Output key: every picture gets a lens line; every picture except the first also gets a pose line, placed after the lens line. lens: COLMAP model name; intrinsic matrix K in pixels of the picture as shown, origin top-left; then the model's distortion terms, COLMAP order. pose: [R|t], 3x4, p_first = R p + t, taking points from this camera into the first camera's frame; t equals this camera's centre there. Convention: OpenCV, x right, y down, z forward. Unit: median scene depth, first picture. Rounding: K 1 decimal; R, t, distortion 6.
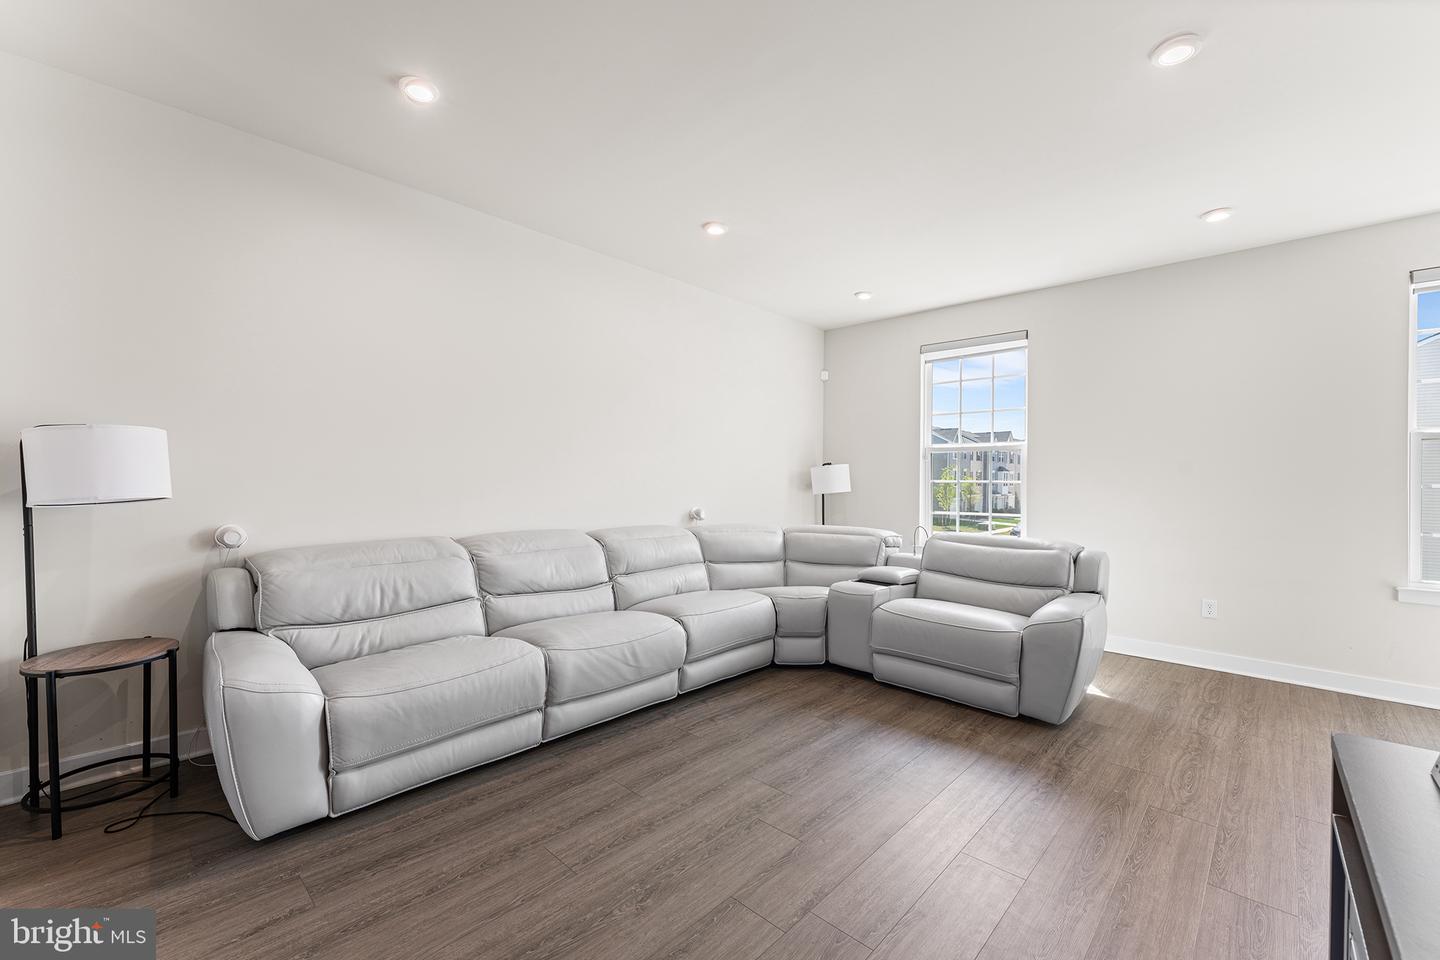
lens RADIAL K [[583.3, 0, 722.3], [0, 583.3, 485.6], [0, 0, 1]] dist [-0.000867, 0.000730]
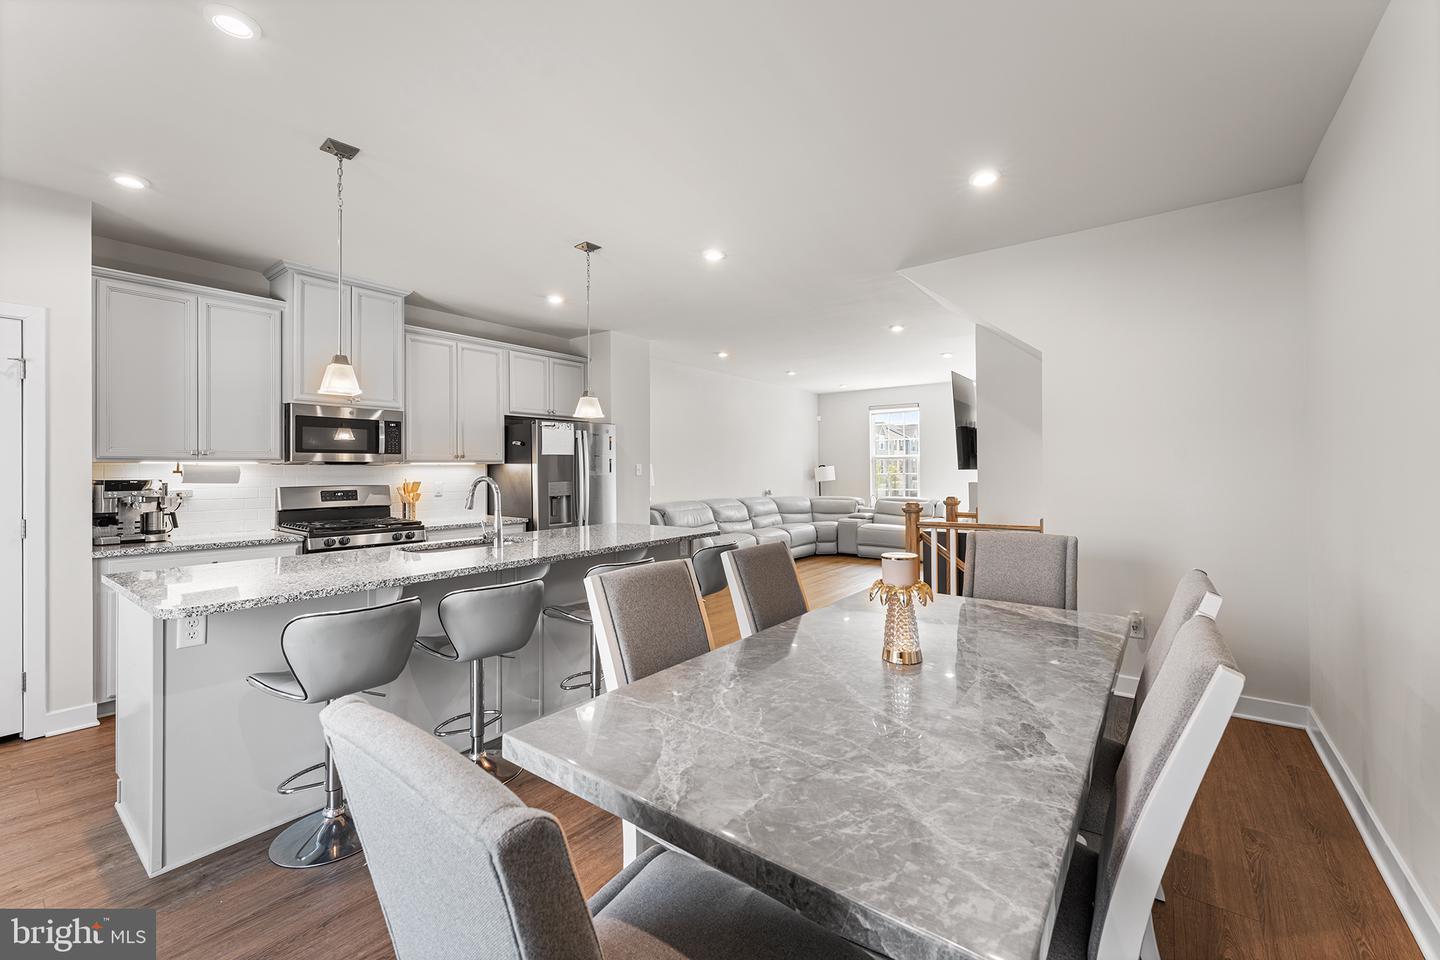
lens RADIAL K [[583.3, 0, 716.0], [0, 583.3, 470.4], [0, 0, 1]] dist [-0.000867, 0.000730]
pose [[0.994297, -0.015360, 0.105538, -0.545519], [0.016321, 0.999833, -0.008249, -0.017073], [-0.105393, 0.009925, 0.994381, -1.280023]]
